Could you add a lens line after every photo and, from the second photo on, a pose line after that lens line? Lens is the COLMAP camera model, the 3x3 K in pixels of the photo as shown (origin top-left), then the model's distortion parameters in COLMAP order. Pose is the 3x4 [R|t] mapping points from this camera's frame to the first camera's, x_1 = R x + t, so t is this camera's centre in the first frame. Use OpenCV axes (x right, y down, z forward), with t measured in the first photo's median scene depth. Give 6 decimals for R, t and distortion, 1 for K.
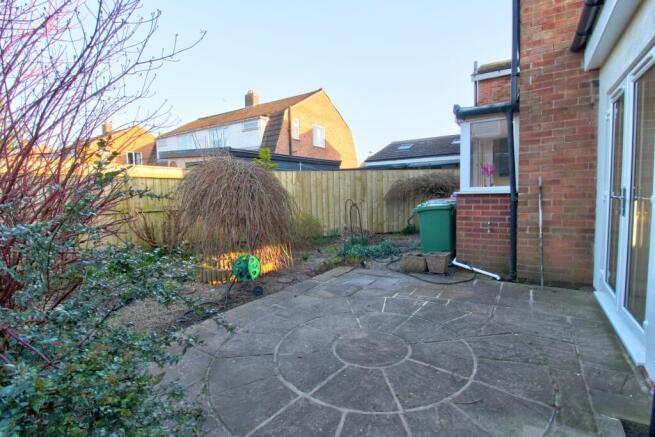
lens RADIAL K [[303.5, 0, 326.8], [0, 303.5, 216.2], [0, 0, 1]] dist [-0.004776, -0.009537]
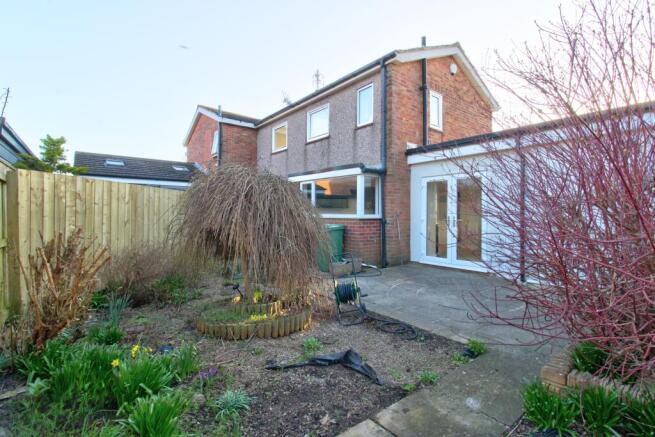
lens RADIAL K [[303.5, 0, 329.6], [0, 303.5, 218.5], [0, 0, 1]] dist [-0.004776, -0.009537]
pose [[0.310197, 0.029853, 0.950203, -1.060436], [0.062319, 0.996718, -0.051659, -0.000671], [-0.948628, 0.075240, 0.307319, 0.678212]]
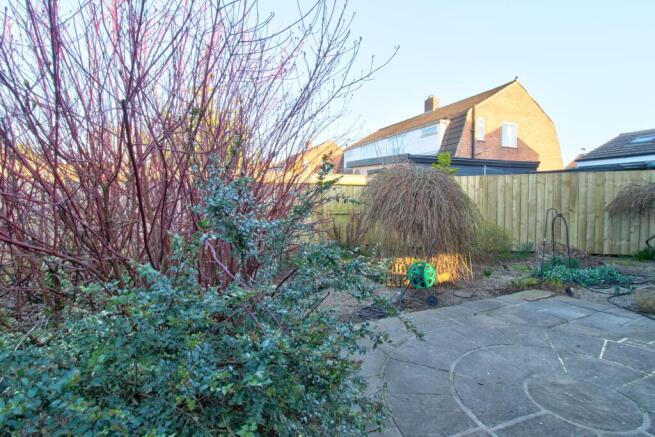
lens RADIAL K [[303.5, 0, 326.6], [0, 303.5, 215.6], [0, 0, 1]] dist [-0.004776, -0.009537]
pose [[0.849336, 0.042892, -0.526107, -0.018219], [-0.053590, 0.998550, -0.005106, -0.000461], [0.525125, 0.032530, 0.850403, -0.006660]]
